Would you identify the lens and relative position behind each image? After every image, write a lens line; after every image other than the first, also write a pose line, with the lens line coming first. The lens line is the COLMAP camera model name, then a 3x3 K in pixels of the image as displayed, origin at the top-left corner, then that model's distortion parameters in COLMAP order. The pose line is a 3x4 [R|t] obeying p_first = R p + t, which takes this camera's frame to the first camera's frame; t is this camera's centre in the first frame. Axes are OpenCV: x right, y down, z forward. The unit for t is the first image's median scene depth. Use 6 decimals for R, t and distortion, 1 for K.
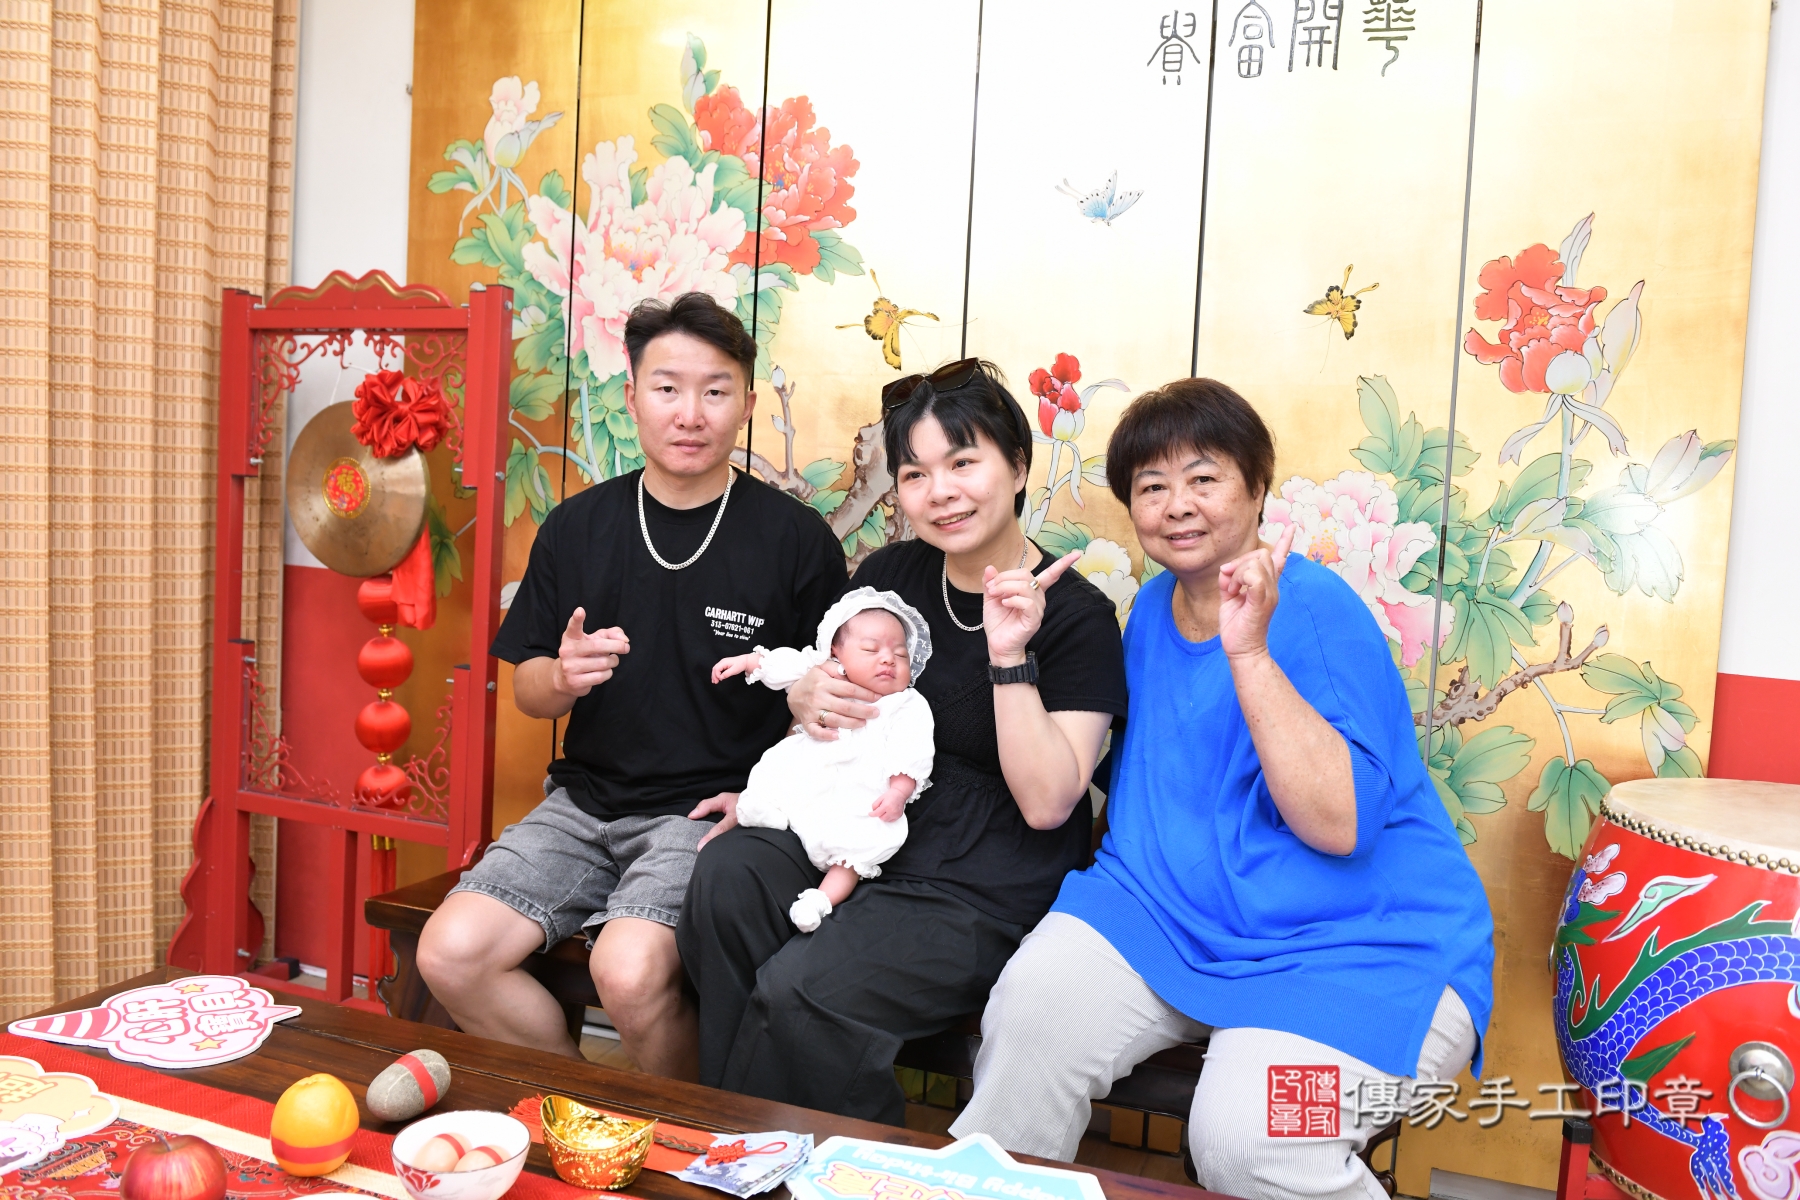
lens RADIAL K [[1379.6, 0, 894.0], [0, 1379.6, 598.4], [0, 0, 1]] dist [-0.036352, -0.003120]
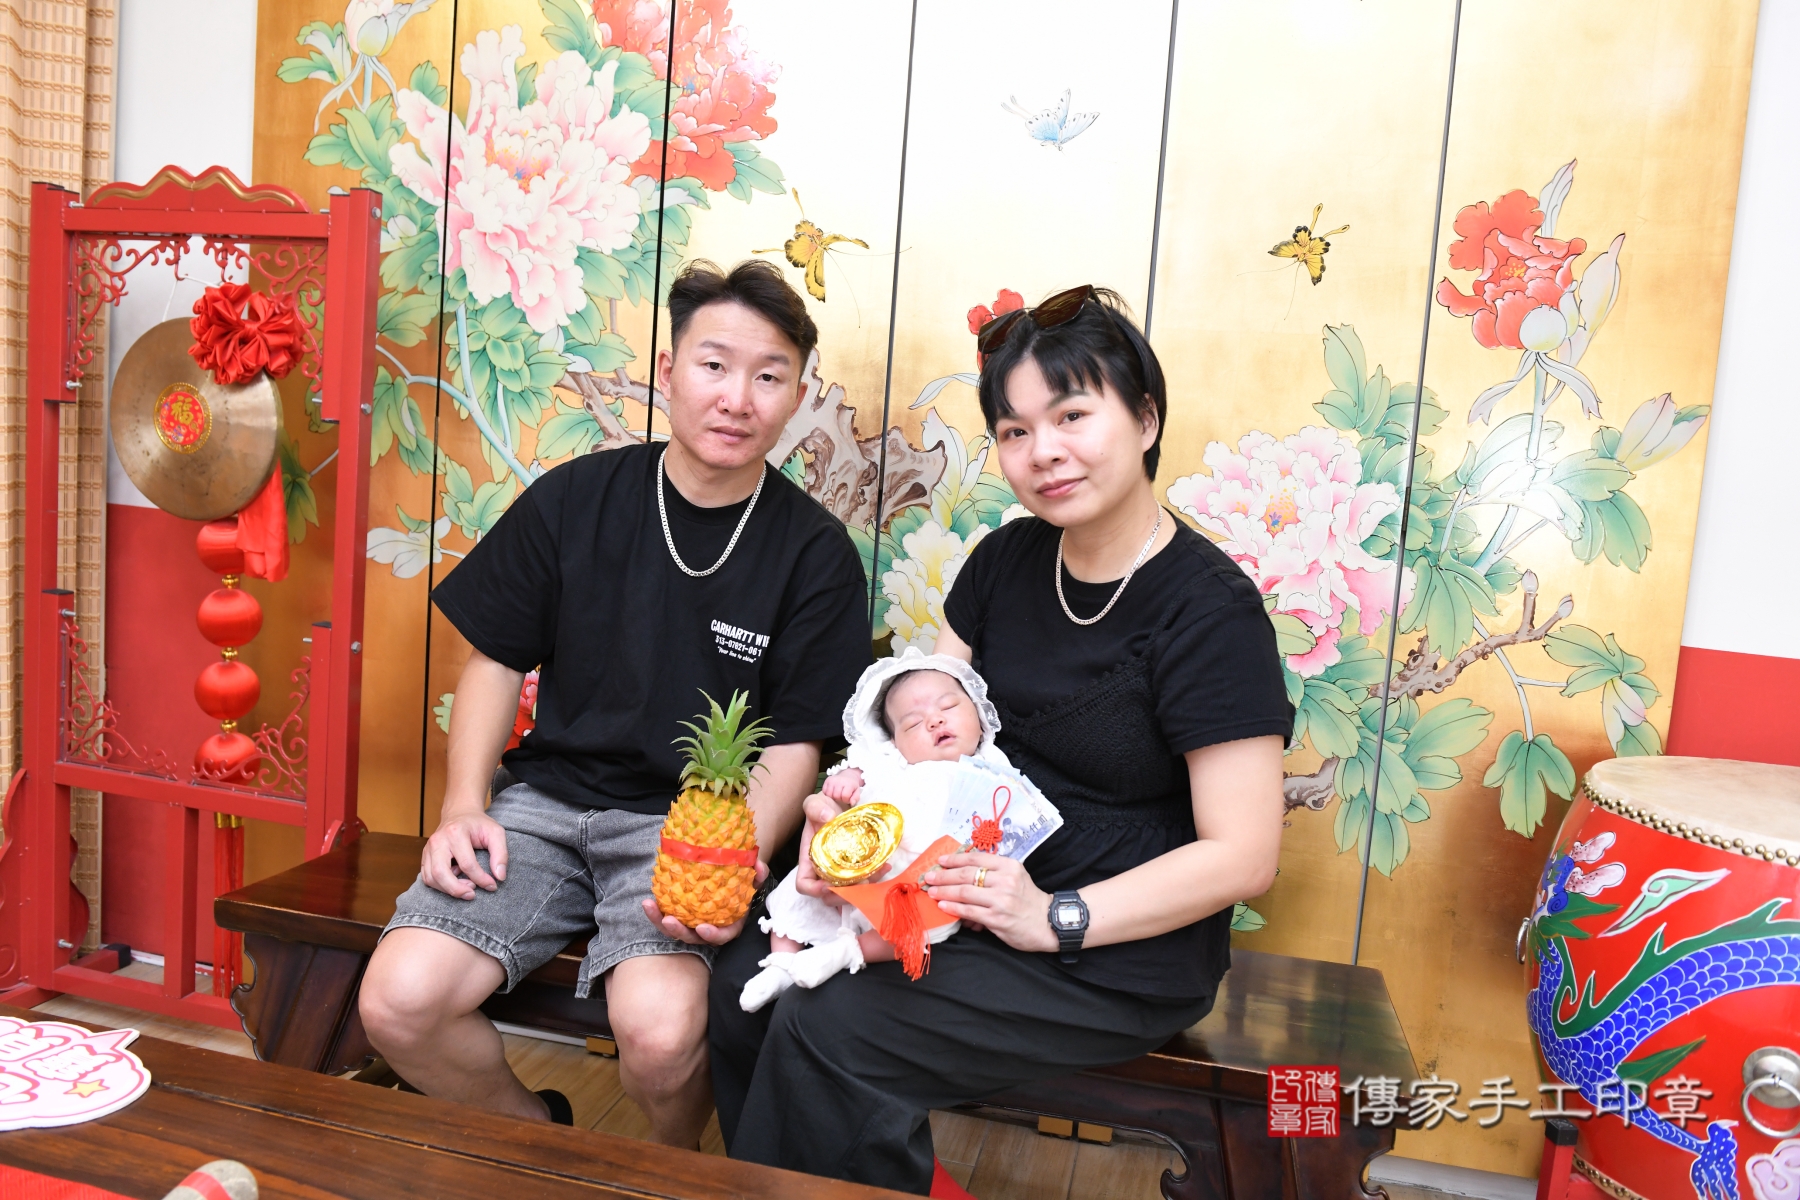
lens RADIAL K [[1355.8, 0, 895.5], [0, 1355.8, 599.5], [0, 0, 1]] dist [-0.041643, 0.001122]
pose [[0.992924, 0.009041, 0.118404, -0.050983], [-0.014517, 0.998860, 0.045467, -0.011018], [-0.117857, -0.046864, 0.991924, 0.100466]]
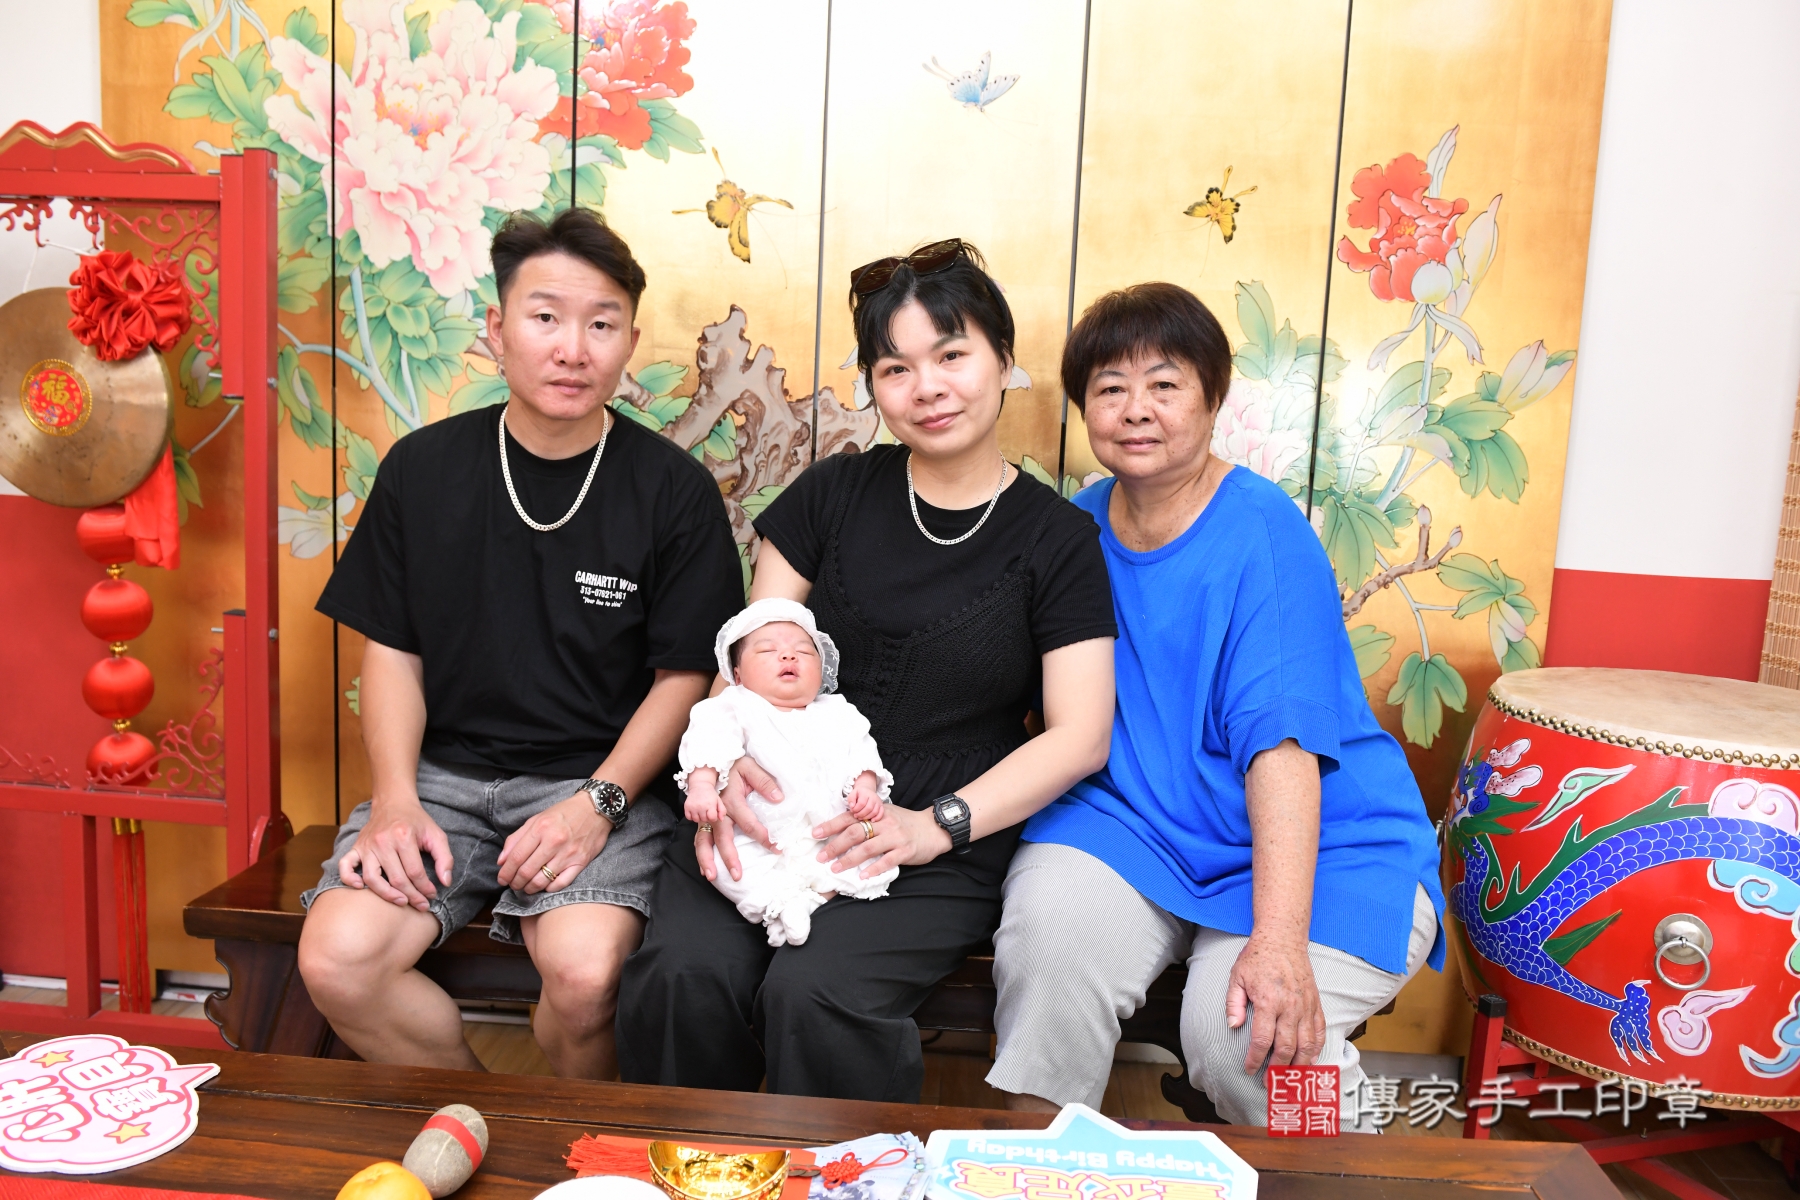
lens RADIAL K [[1410.1, 0, 900.0], [0, 1410.1, 600.0], [0, 0, 1]] dist [-0.032545, -0.002230]
pose [[0.957659, -0.047158, 0.284016, -0.168407], [0.022271, 0.995672, 0.090227, -0.025916], [-0.287042, -0.080082, 0.954565, 0.071760]]
